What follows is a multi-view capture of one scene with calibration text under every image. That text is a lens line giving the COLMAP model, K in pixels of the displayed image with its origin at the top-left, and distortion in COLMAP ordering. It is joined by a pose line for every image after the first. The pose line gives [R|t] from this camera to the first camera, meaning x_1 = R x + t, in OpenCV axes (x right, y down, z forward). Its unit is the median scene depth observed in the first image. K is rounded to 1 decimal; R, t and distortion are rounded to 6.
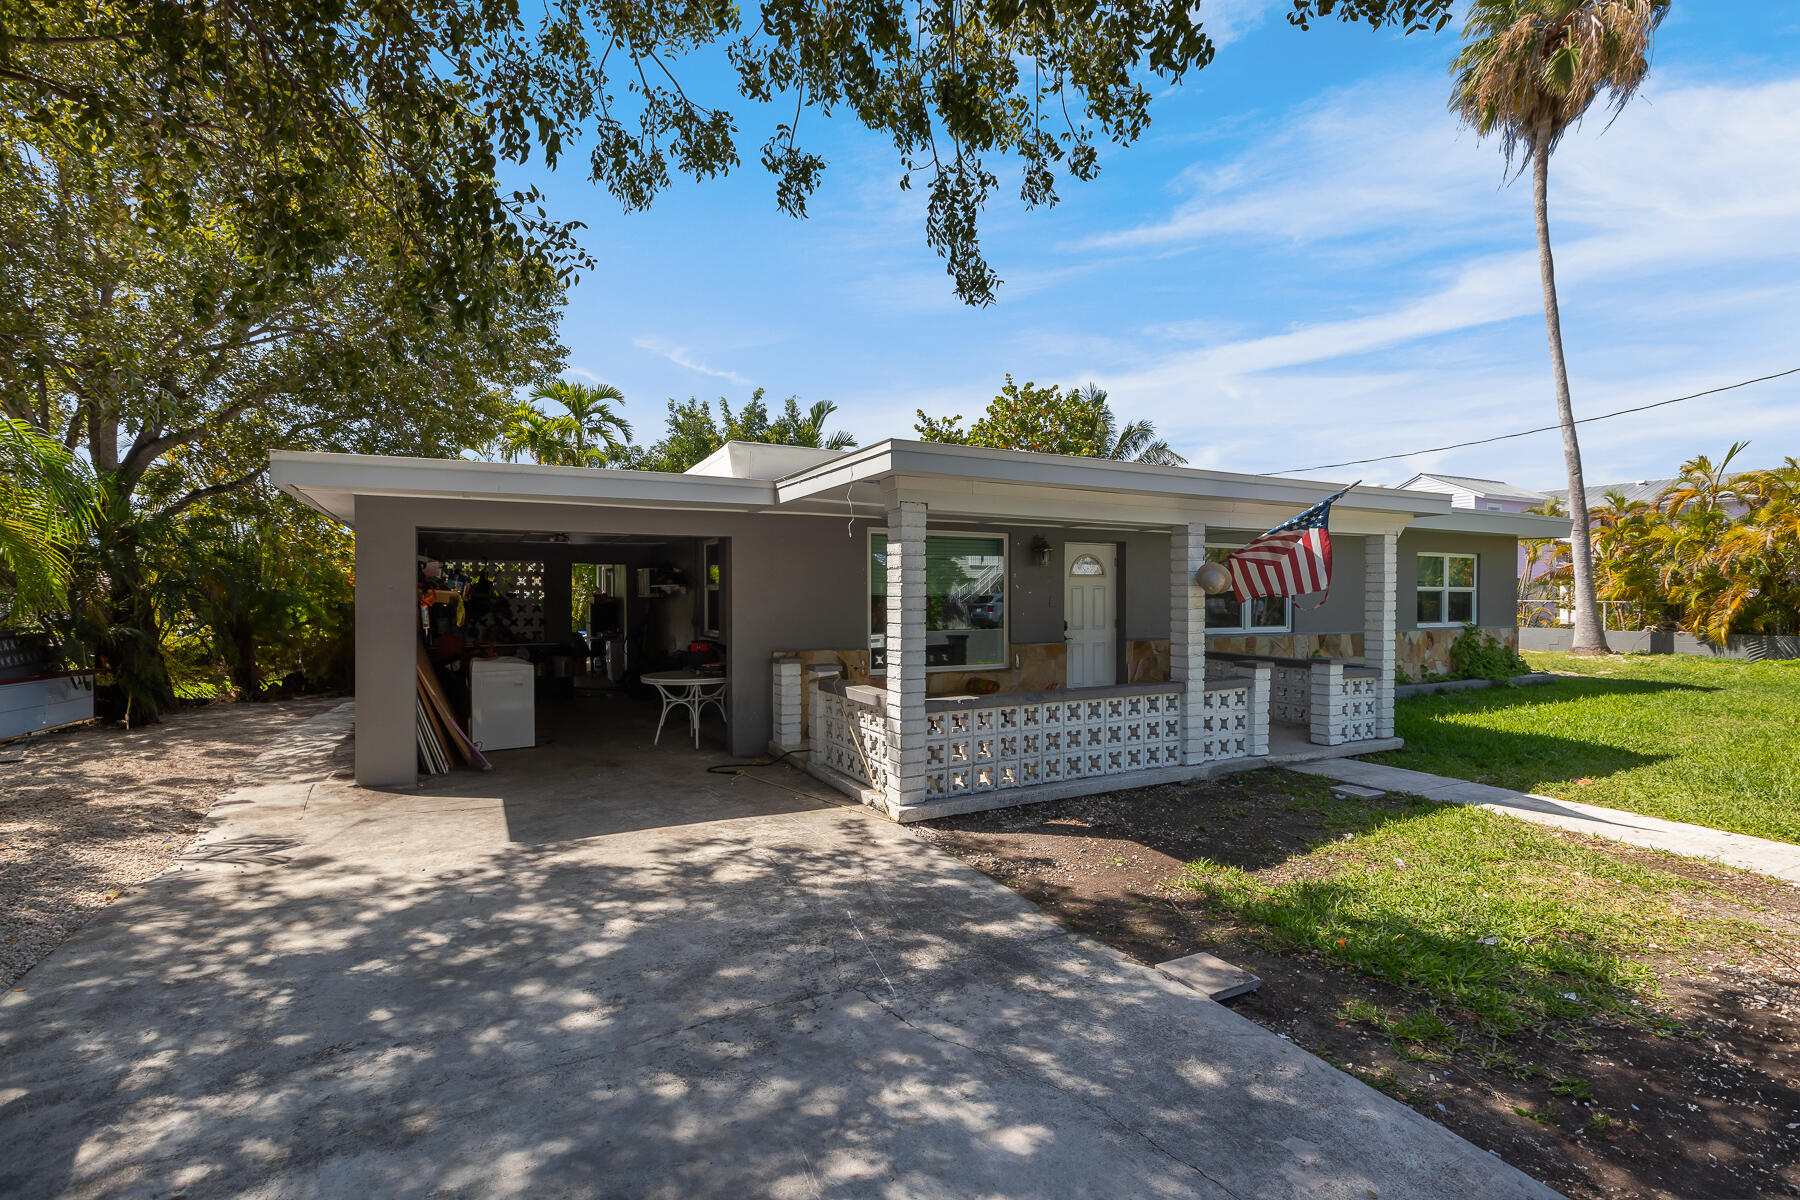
lens RADIAL K [[818.9, 0, 890.7], [0, 818.9, 598.7], [0, 0, 1]] dist [-0.000997, -0.000197]
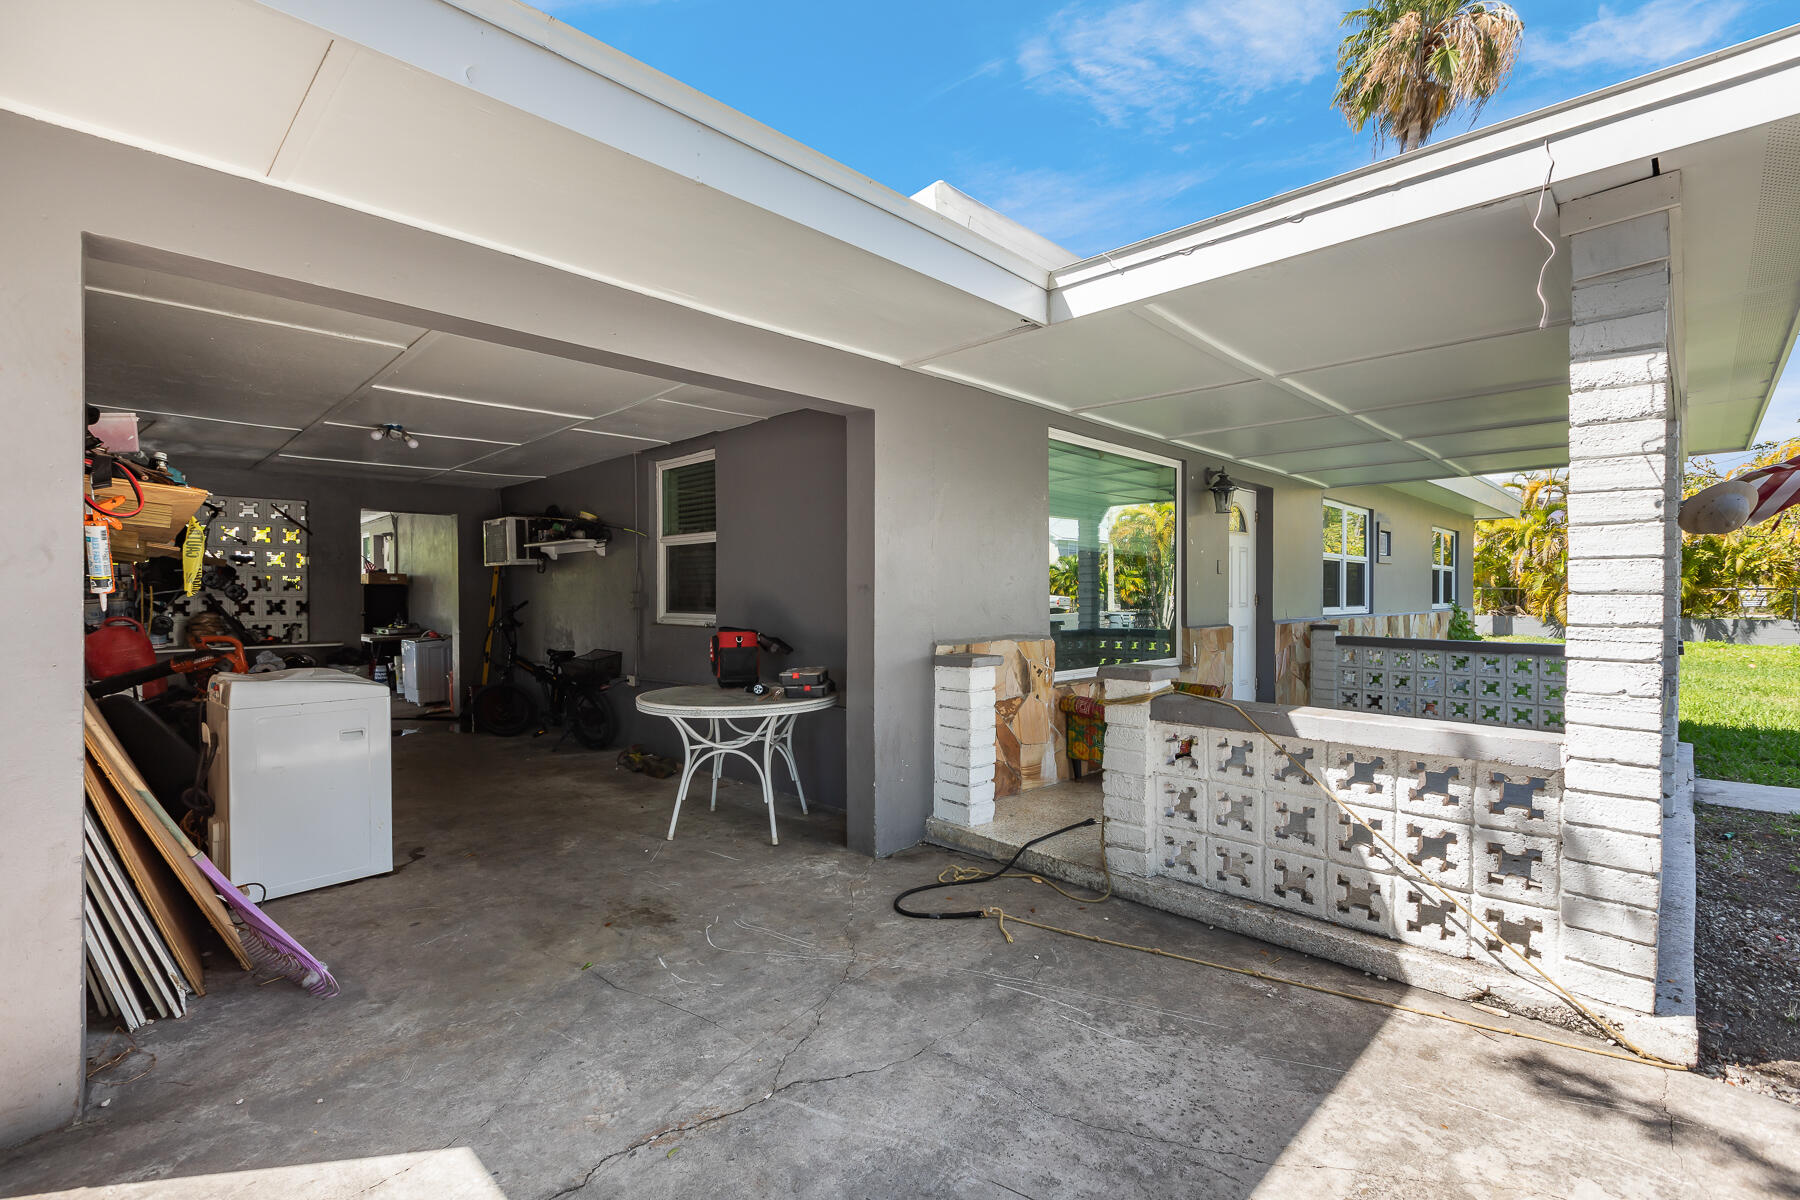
lens RADIAL K [[818.9, 0, 909.6], [0, 818.9, 599.4], [0, 0, 1]] dist [-0.000997, -0.000197]
pose [[0.950657, -0.002555, 0.310233, -0.307672], [0.001662, 0.999994, 0.003143, 0.033595], [-0.310239, -0.002473, 0.950655, 0.496982]]
